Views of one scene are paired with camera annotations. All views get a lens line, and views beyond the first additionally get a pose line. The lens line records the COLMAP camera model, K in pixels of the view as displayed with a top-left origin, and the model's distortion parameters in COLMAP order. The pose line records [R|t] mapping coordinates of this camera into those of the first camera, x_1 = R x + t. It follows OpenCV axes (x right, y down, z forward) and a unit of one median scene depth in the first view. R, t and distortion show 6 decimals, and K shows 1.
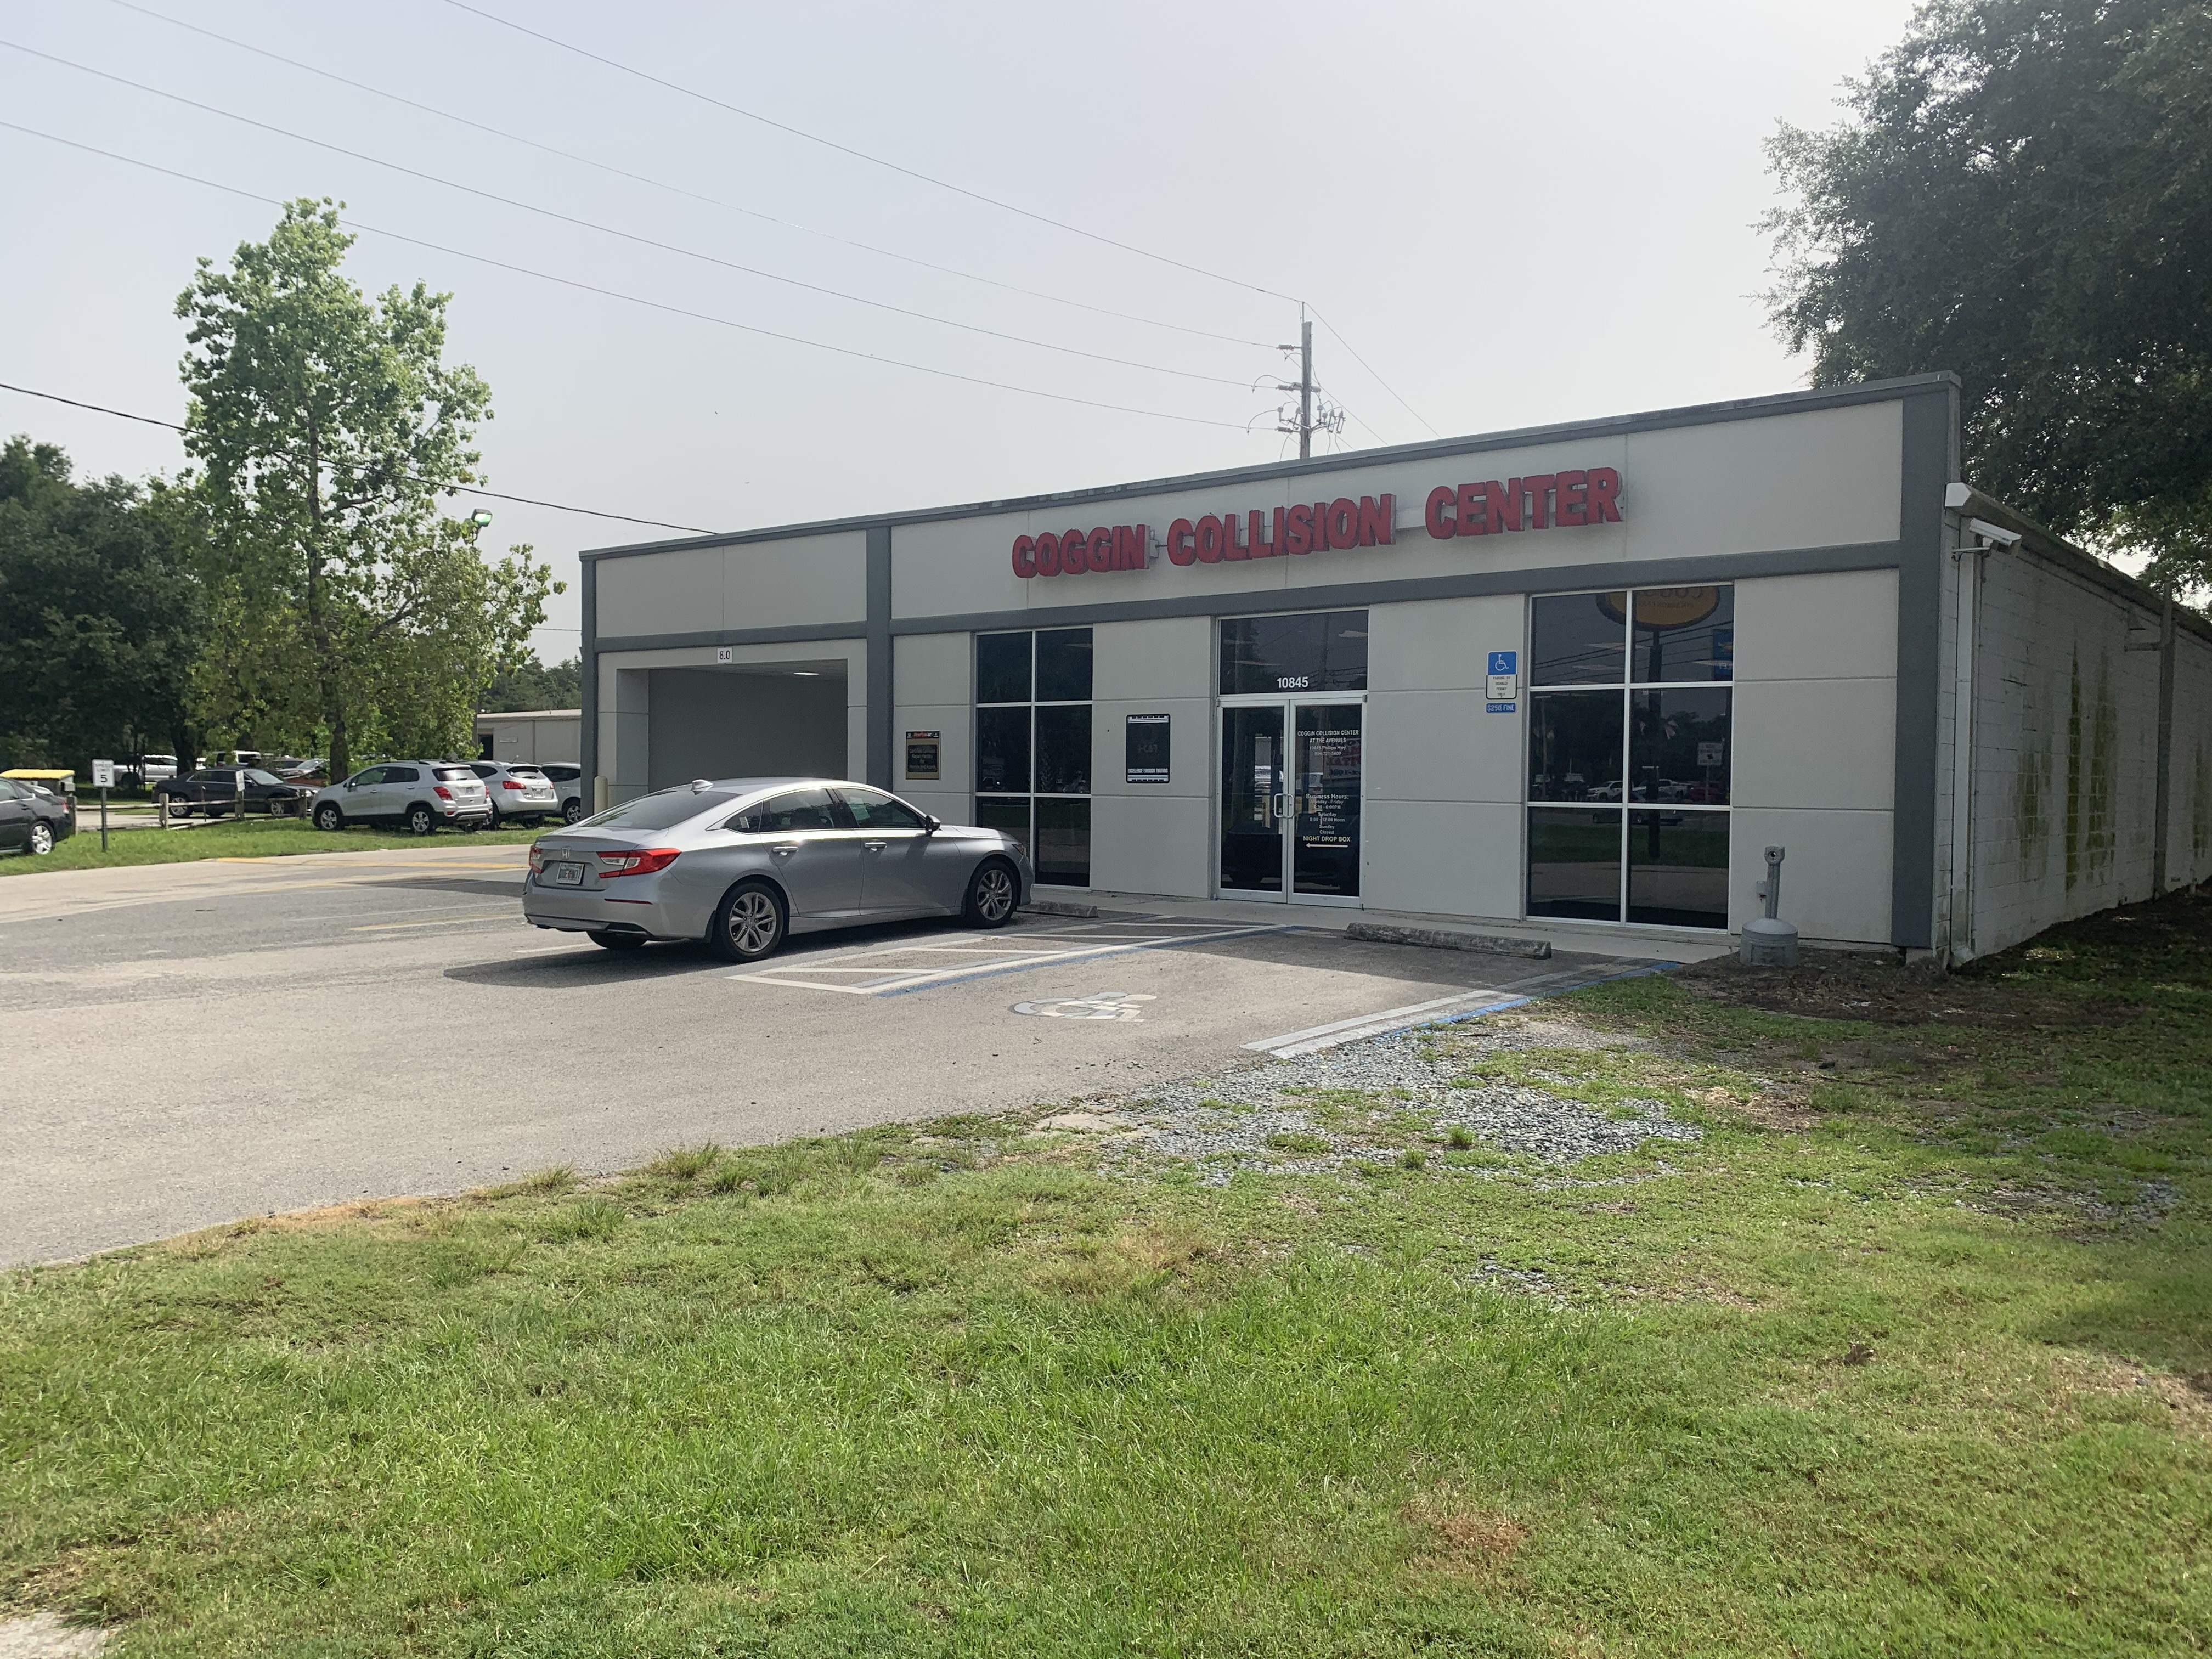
lens RADIAL K [[1660.0, 0, 1106.0], [0, 1660.0, 829.5], [0, 0, 1]] dist [0.079594, -0.130730]
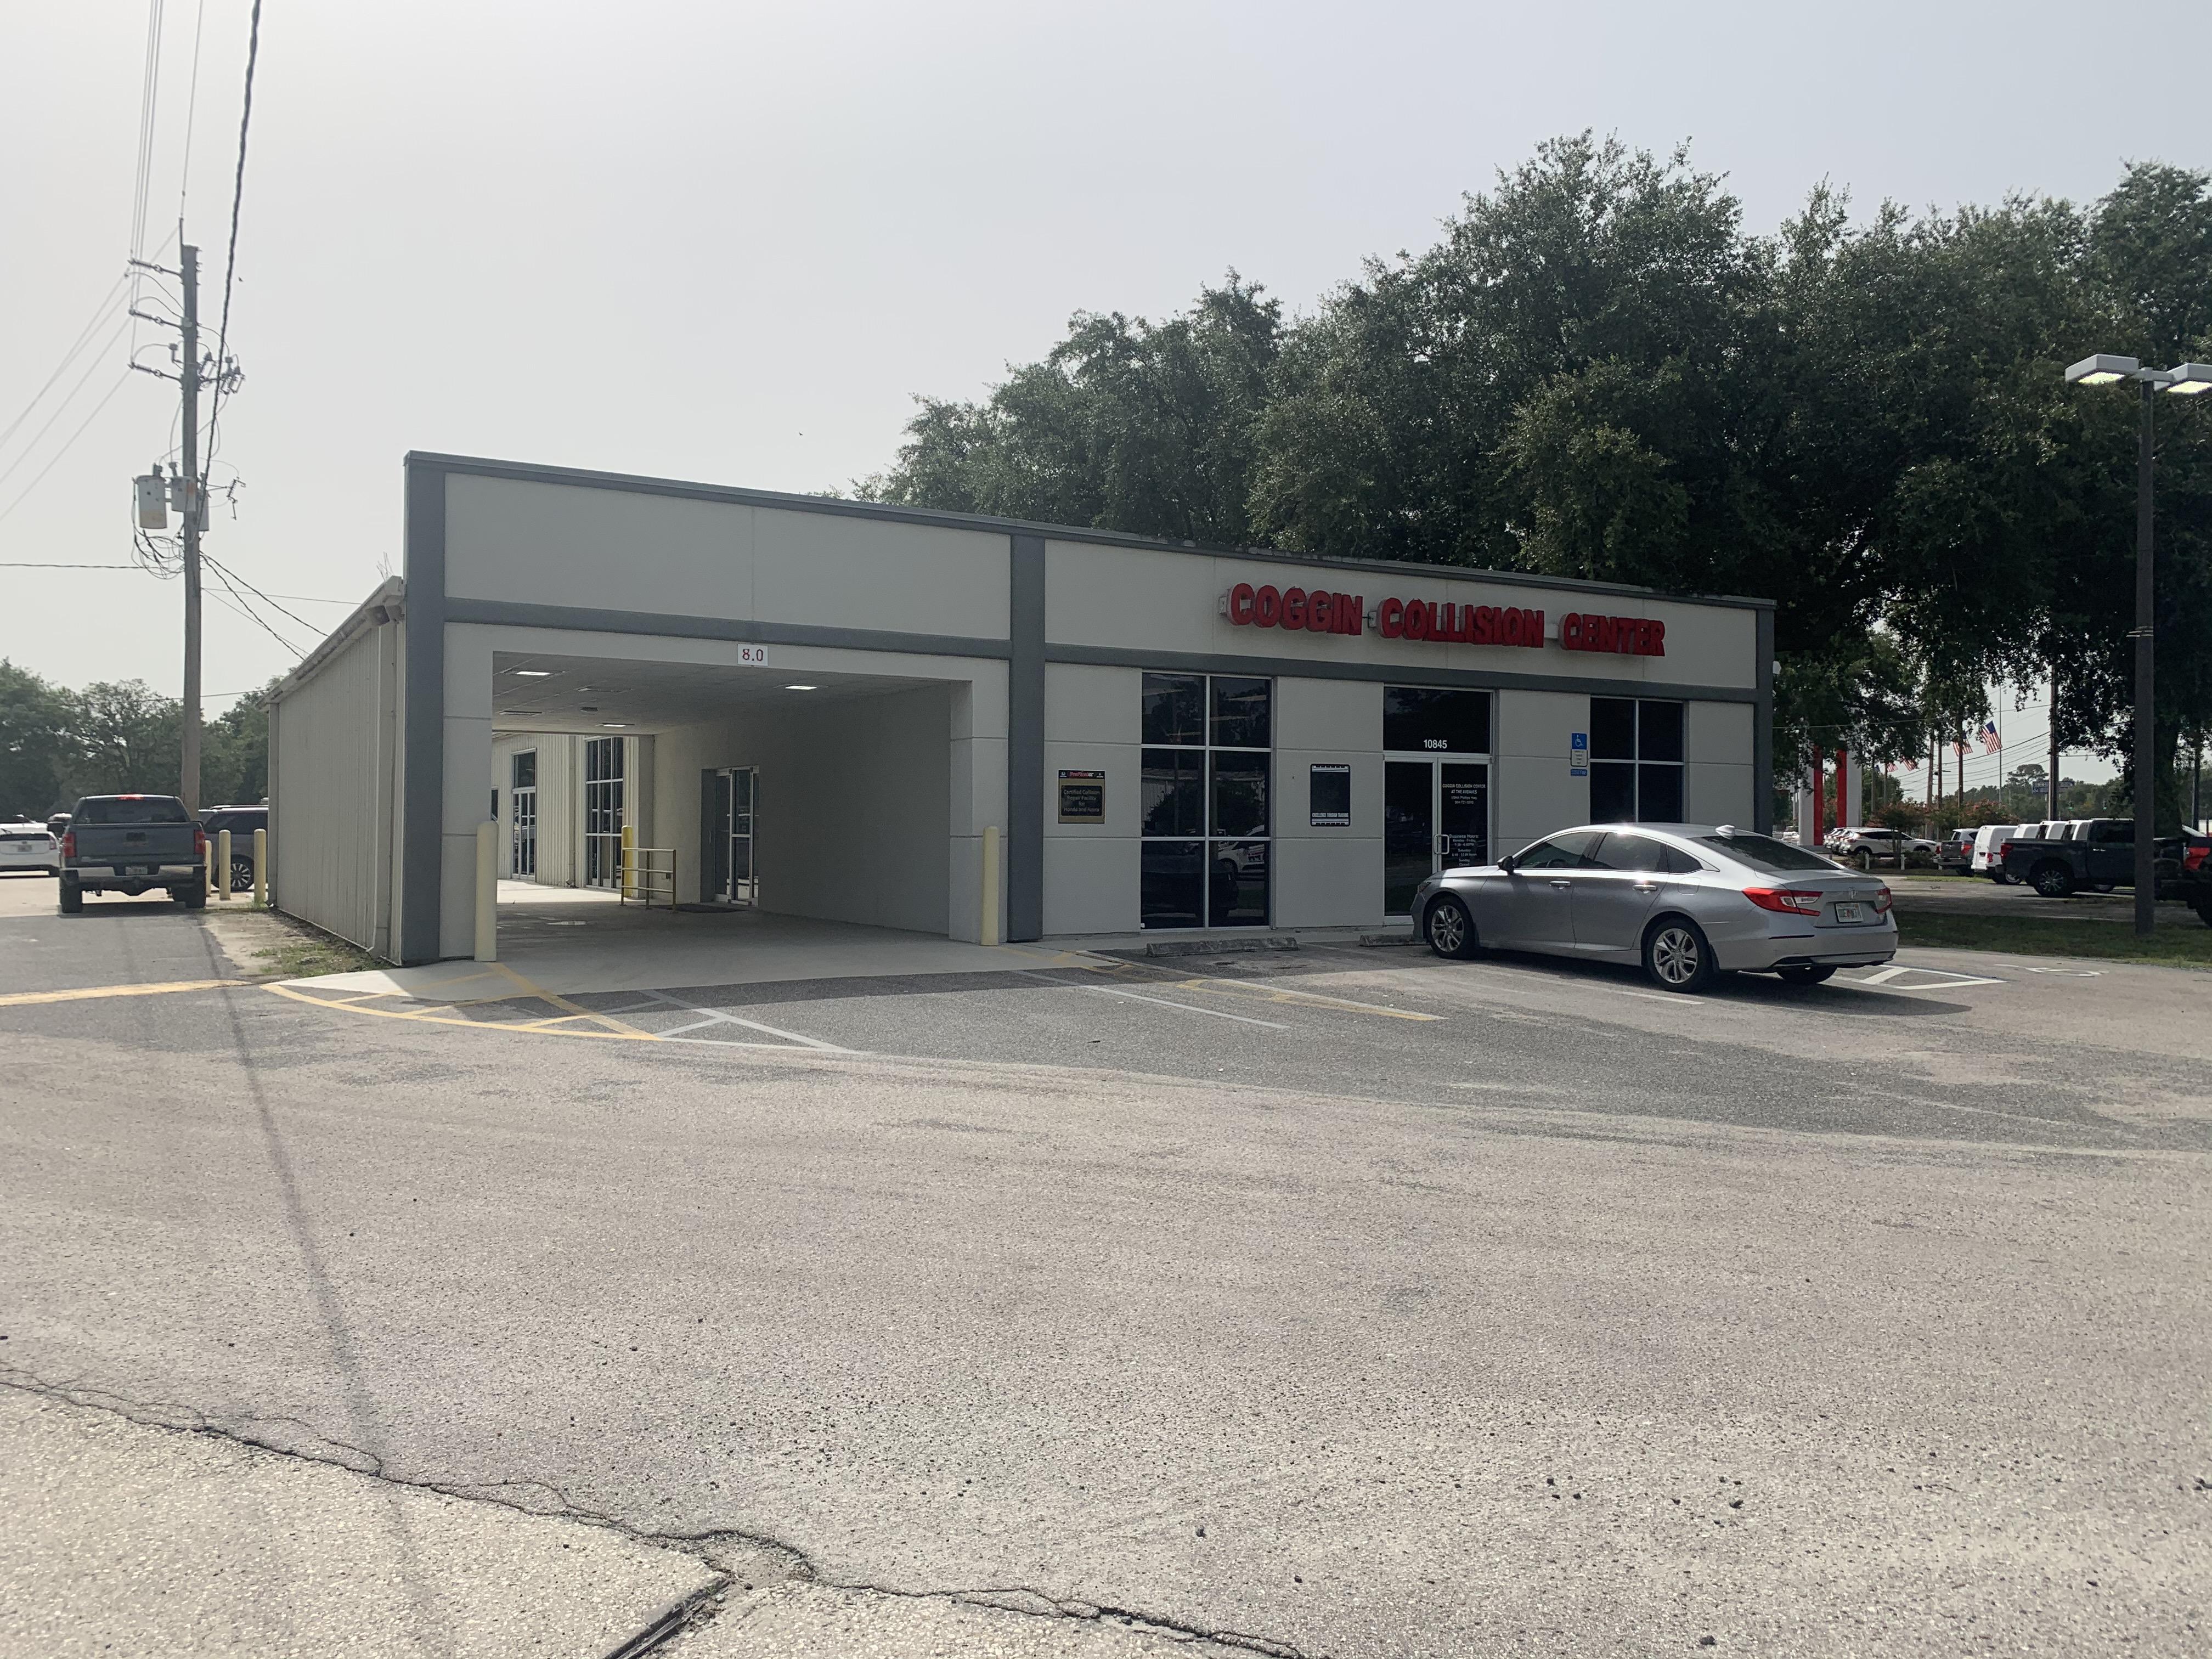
lens RADIAL K [[1660.0, 0, 1106.0], [0, 1660.0, 829.5], [0, 0, 1]] dist [0.079594, -0.130730]
pose [[0.364685, -0.004716, 0.931119, -1.051320], [0.030380, 0.999515, -0.006836, -0.022412], [-0.930635, 0.030780, 0.364651, 0.727199]]
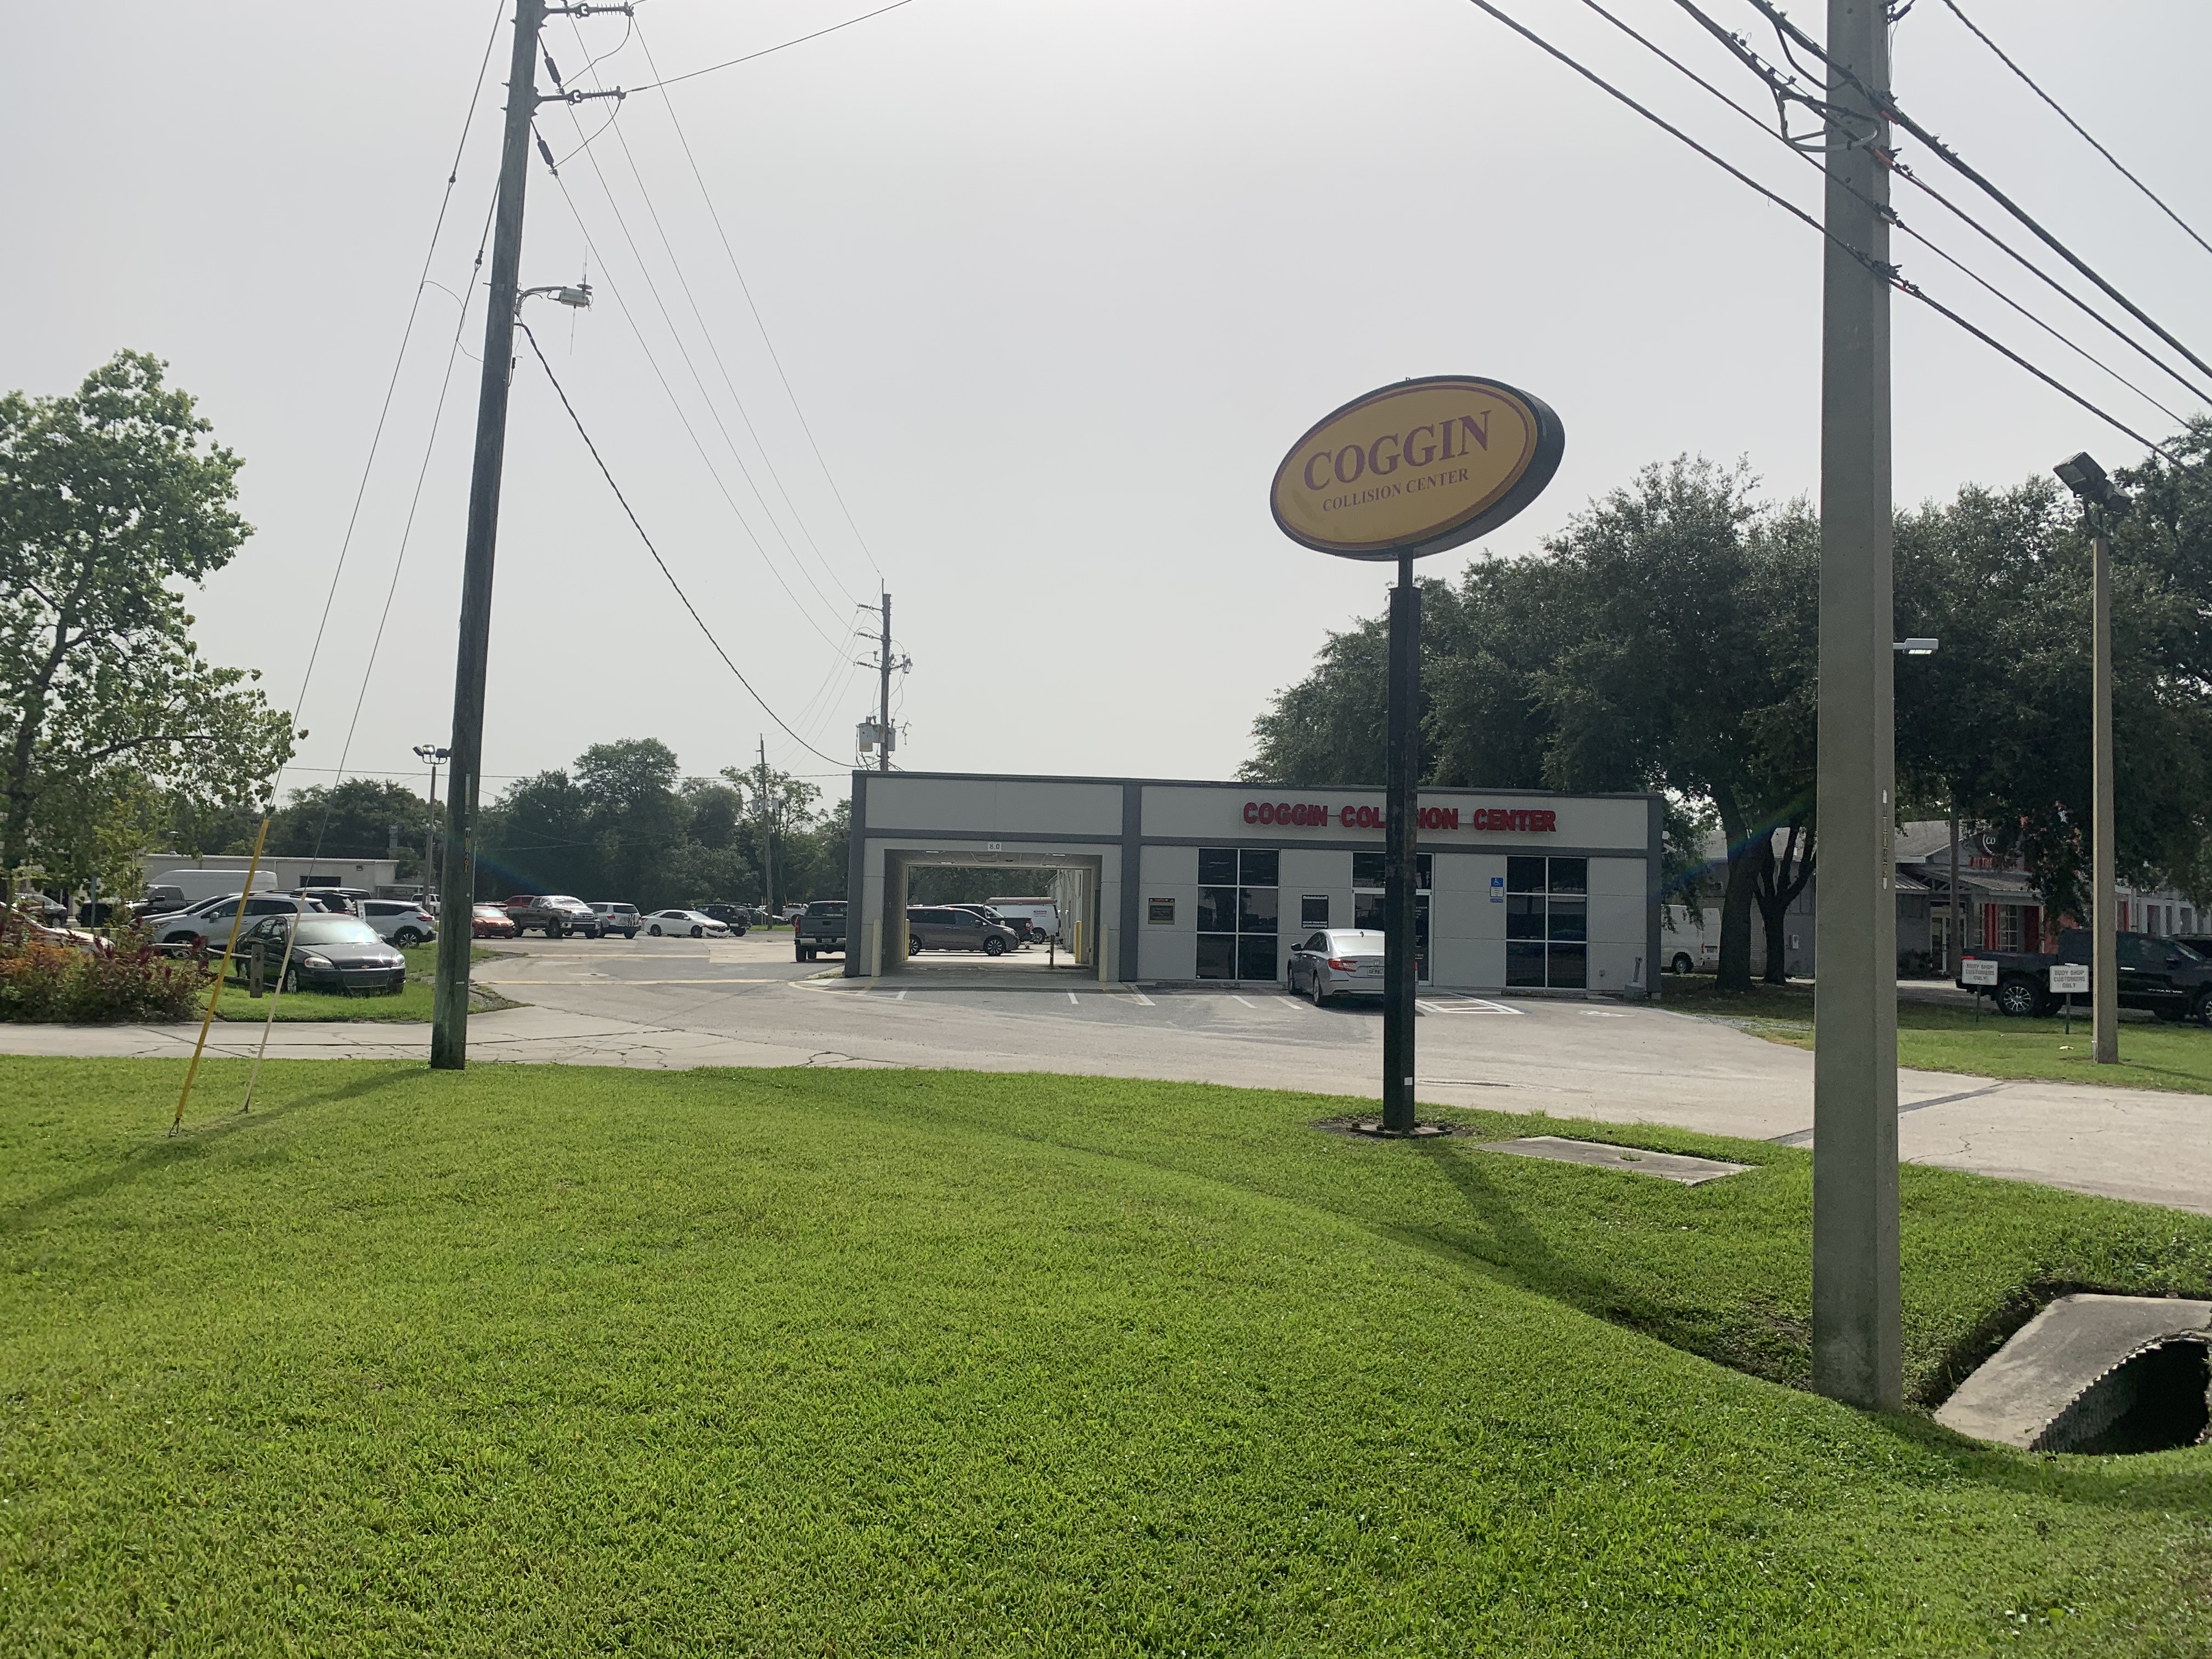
lens RADIAL K [[1660.0, 0, 1106.0], [0, 1660.0, 829.5], [0, 0, 1]] dist [0.079594, -0.130730]
pose [[0.747136, 0.047580, 0.662966, -1.517525], [0.003446, 0.997144, -0.075446, 0.003799], [-0.664662, 0.058653, 0.744839, -0.361814]]
